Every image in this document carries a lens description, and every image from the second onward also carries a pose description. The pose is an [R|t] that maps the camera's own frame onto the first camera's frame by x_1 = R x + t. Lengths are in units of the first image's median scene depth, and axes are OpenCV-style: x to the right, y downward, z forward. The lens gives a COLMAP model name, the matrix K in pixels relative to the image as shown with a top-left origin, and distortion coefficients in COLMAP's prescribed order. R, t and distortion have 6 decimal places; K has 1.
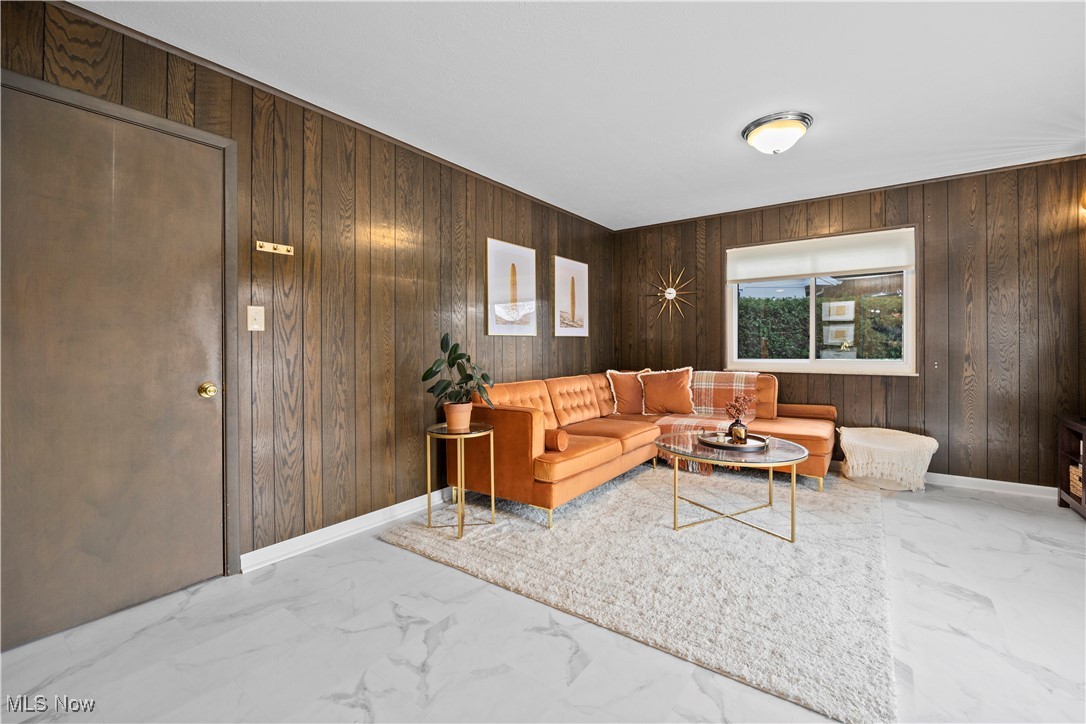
lens RADIAL K [[458.2, 0, 541.4], [0, 458.2, 347.8], [0, 0, 1]] dist [-0.017299, 0.000274]
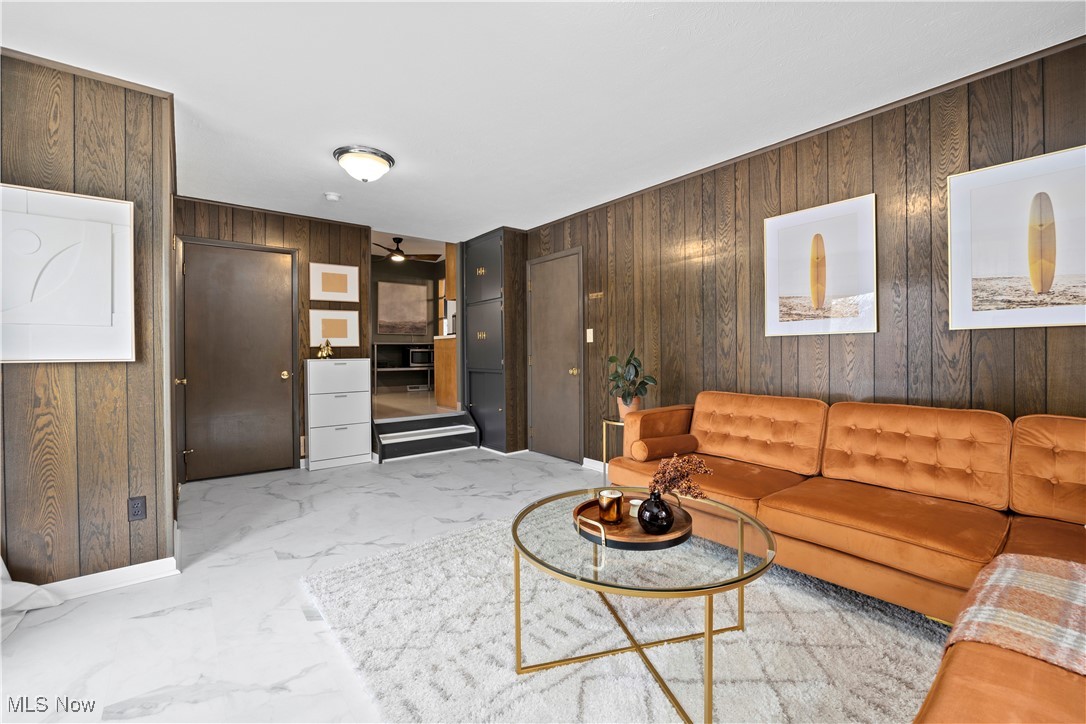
lens RADIAL K [[460.8, 0, 550.5], [0, 460.8, 353.4], [0, 0, 1]] dist [-0.012403, -0.000007]
pose [[-0.250963, 0.010720, -0.967937, 0.887308], [0.004564, 0.999941, 0.009891, -0.007838], [0.967986, -0.001936, -0.250997, 0.933821]]
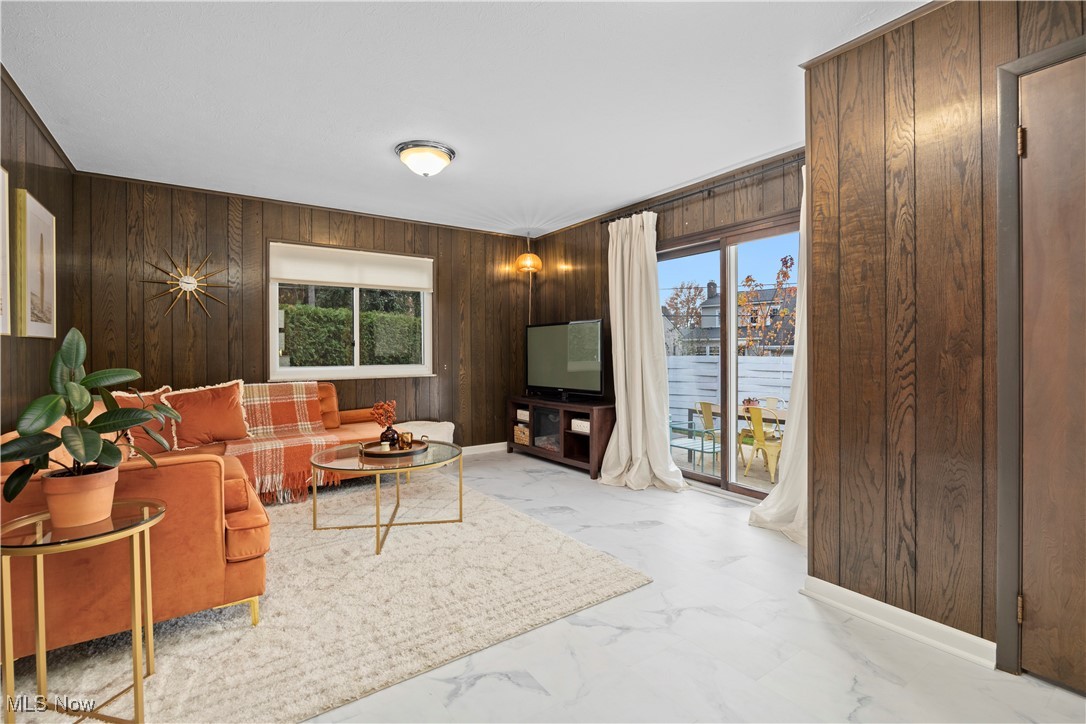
lens RADIAL K [[487.8, 0, 548.5], [0, 487.8, 353.8], [0, 0, 1]] dist [-0.013592, 0.000427]
pose [[0.319840, -0.006301, 0.947451, -0.431687], [0.008499, 0.999957, 0.003781, -0.003226], [-0.947434, 0.006844, 0.319879, 0.300751]]
